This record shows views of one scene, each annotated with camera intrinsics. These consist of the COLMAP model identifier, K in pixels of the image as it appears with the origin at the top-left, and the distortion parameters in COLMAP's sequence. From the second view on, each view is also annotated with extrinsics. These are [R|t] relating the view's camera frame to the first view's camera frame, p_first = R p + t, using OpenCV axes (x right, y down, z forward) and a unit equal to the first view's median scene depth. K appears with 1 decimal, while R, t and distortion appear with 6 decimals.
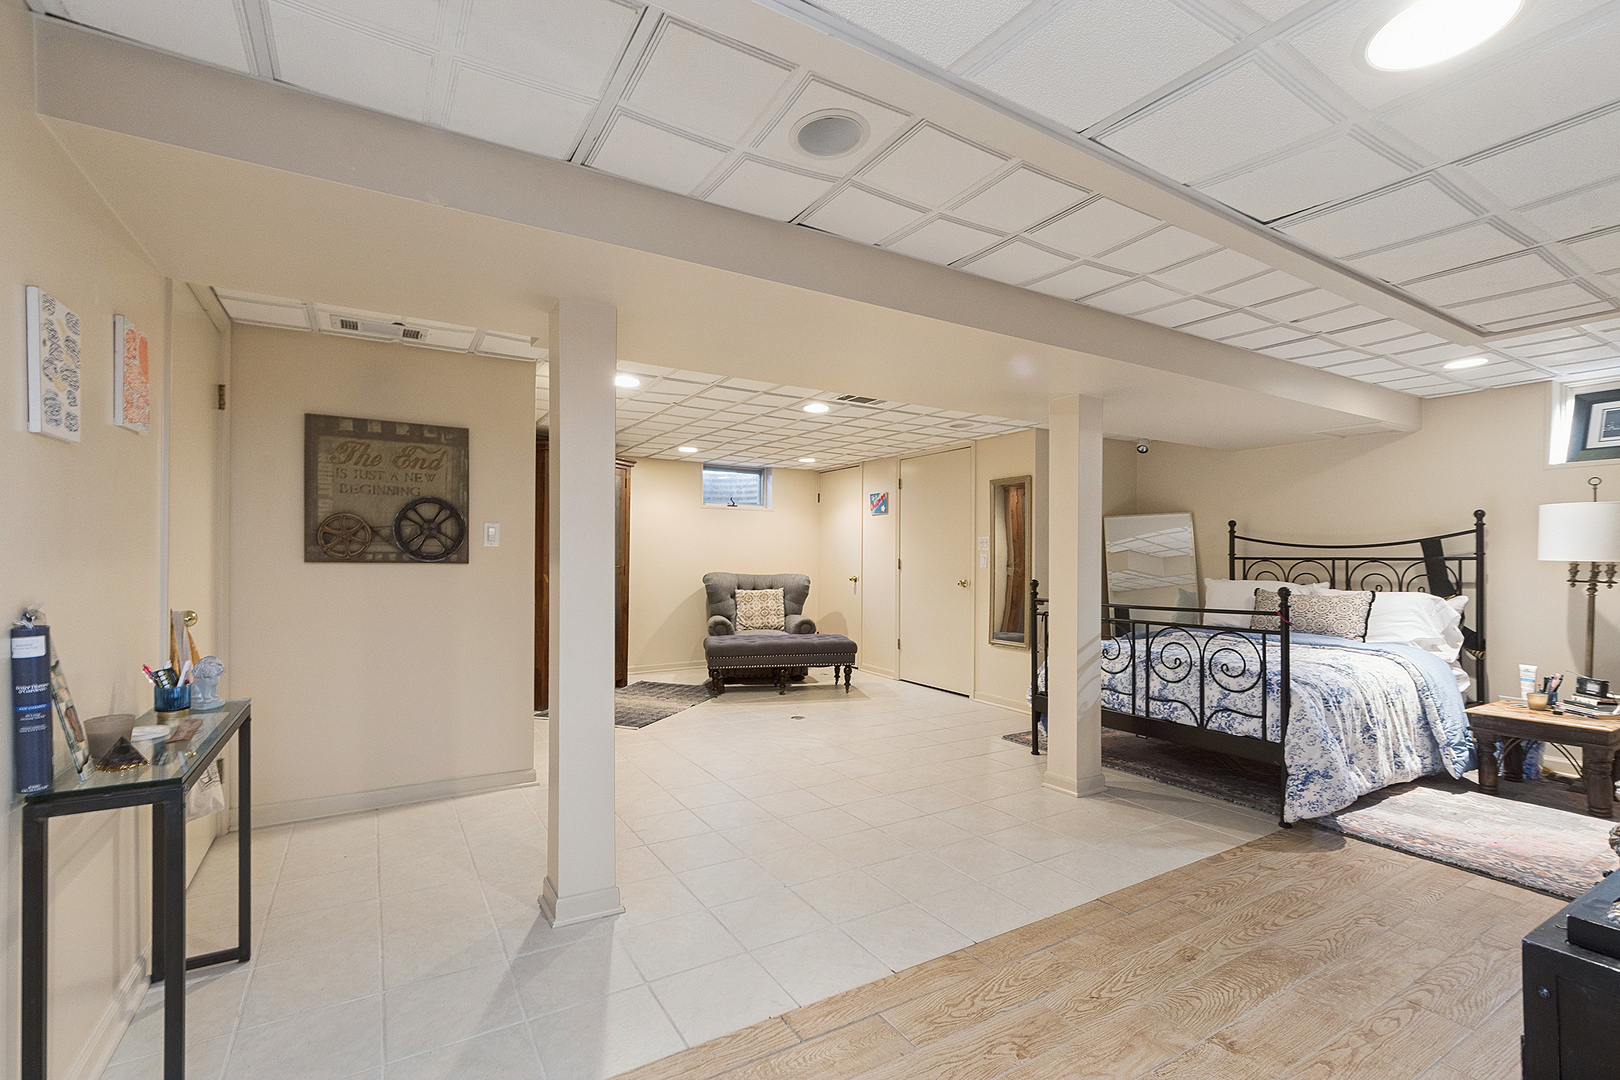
lens RADIAL K [[721.6, 0, 803.4], [0, 721.6, 545.0], [0, 0, 1]] dist [-0.002522, 0.000023]
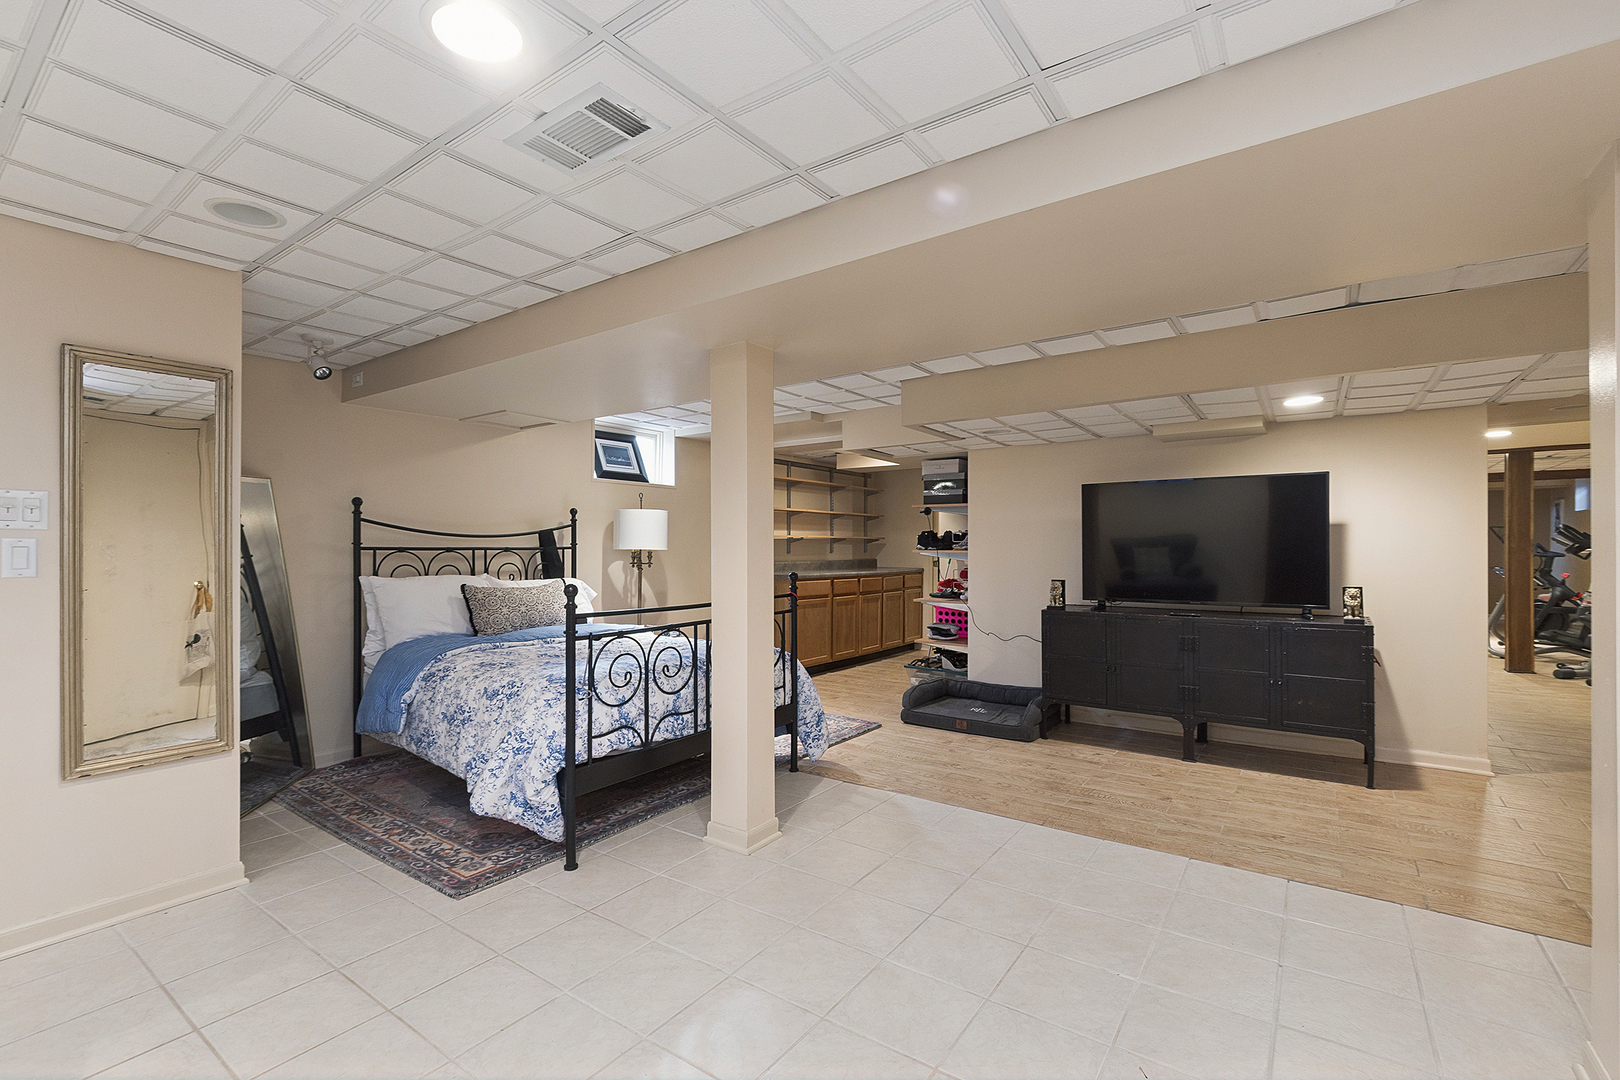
lens RADIAL K [[721.6, 0, 803.4], [0, 721.6, 545.0], [0, 0, 1]] dist [-0.002522, 0.000023]
pose [[-0.391639, 0.000967, 0.920118, -0.335539], [-0.015880, 0.999843, -0.007810, 0.016878], [-0.919982, -0.017670, -0.391563, 1.101498]]
